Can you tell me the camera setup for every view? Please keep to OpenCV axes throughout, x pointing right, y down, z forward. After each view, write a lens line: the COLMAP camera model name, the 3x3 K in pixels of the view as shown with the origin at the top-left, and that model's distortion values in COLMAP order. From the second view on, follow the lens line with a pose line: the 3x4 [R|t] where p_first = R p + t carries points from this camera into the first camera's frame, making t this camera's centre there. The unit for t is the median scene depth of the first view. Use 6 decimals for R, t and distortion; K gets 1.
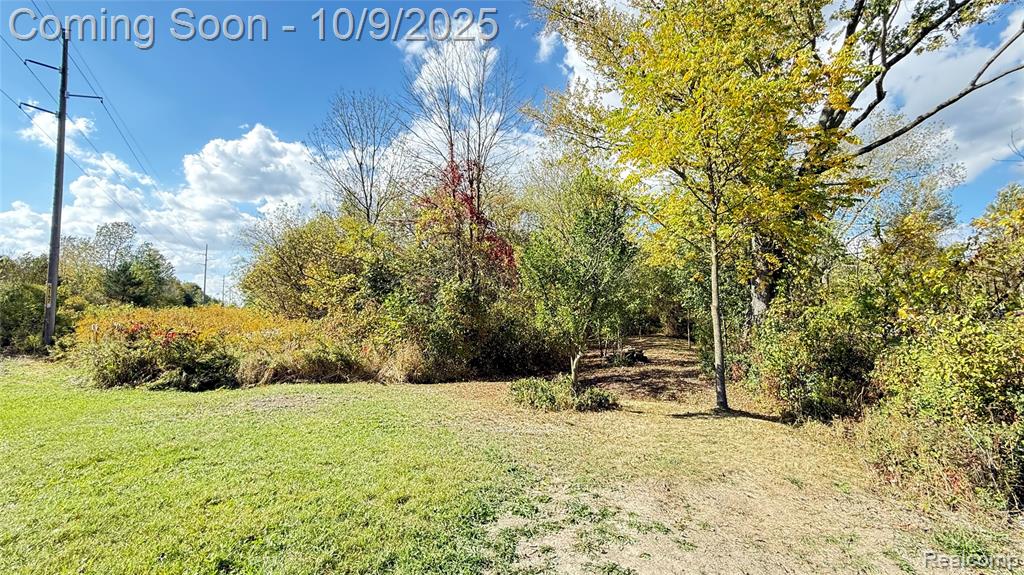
lens RADIAL K [[407.9, 0, 508.0], [0, 407.9, 287.3], [0, 0, 1]] dist [-0.001519, -0.000061]
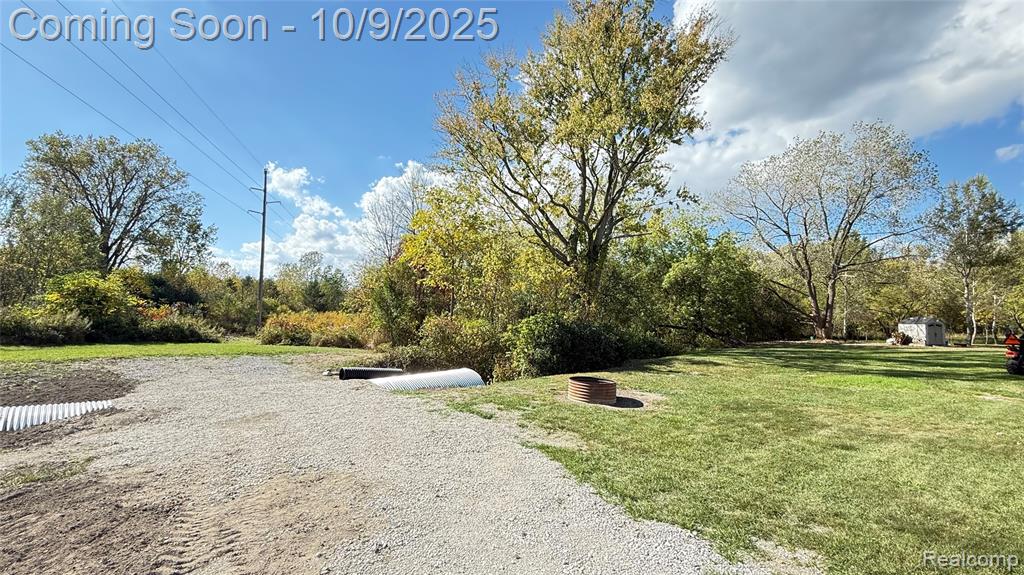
lens RADIAL K [[407.9, 0, 508.0], [0, 407.9, 287.3], [0, 0, 1]] dist [-0.001519, -0.000061]
pose [[0.942372, -0.014290, -0.334261, 0.104757], [0.008786, 0.999800, -0.017974, -0.003724], [0.334451, 0.014001, 0.942309, -0.070401]]
